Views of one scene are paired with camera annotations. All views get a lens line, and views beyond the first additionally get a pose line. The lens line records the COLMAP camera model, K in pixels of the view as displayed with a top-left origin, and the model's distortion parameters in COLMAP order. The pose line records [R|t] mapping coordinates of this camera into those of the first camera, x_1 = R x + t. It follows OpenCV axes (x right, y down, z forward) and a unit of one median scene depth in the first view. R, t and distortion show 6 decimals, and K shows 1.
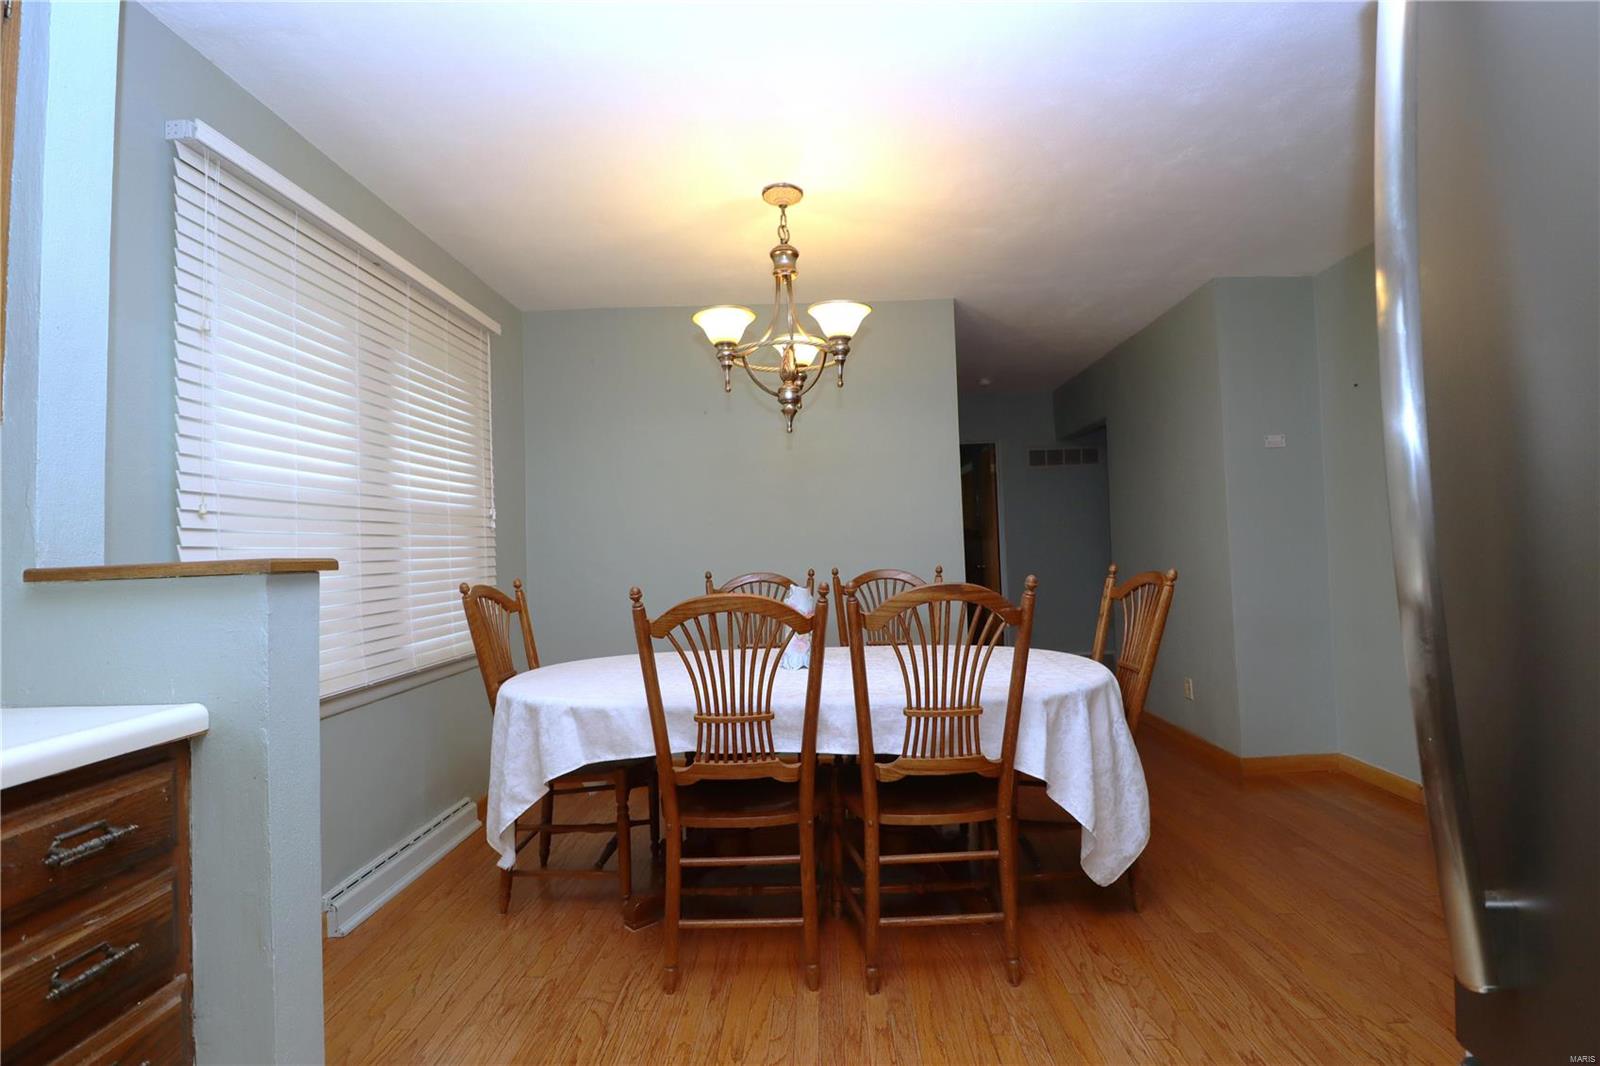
lens RADIAL K [[742.0, 0, 810.8], [0, 742.0, 524.0], [0, 0, 1]] dist [0.000756, -0.012527]
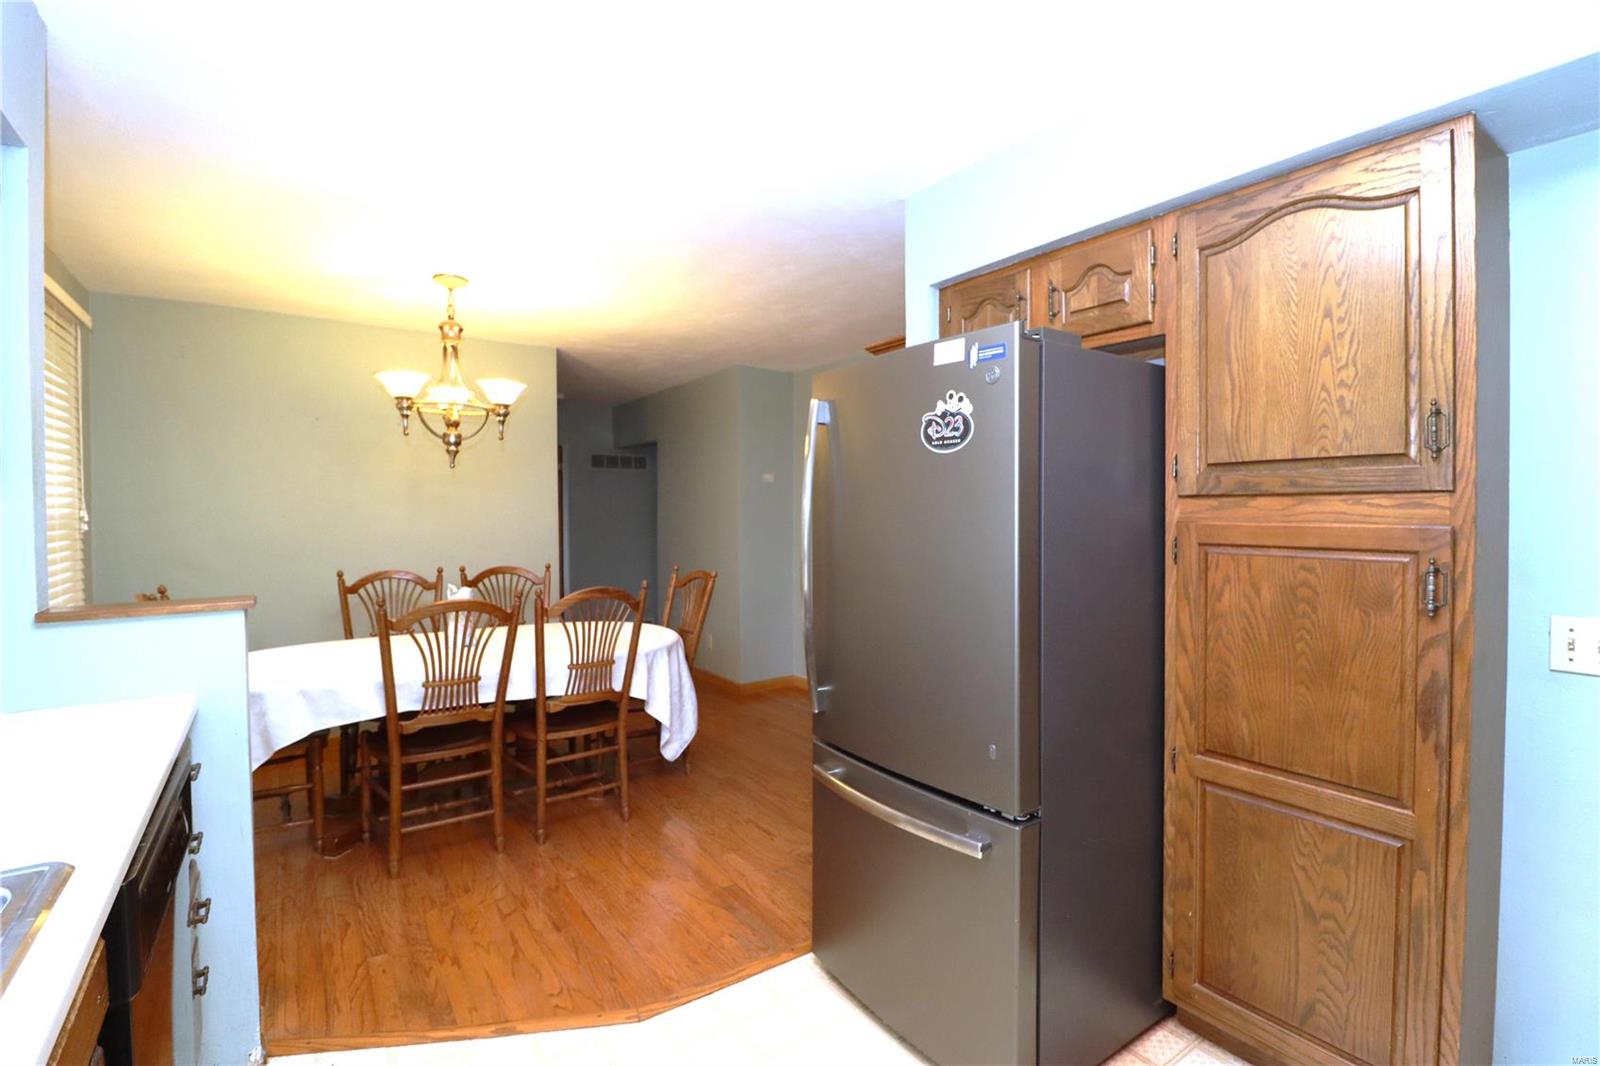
lens RADIAL K [[727.9, 0, 817.4], [0, 727.9, 524.1], [0, 0, 1]] dist [-0.000893, -0.013835]
pose [[0.804007, 0.019066, 0.594314, -0.327869], [-0.042887, 0.998742, 0.025978, -0.104253], [-0.593071, -0.046375, 0.803813, -0.494873]]
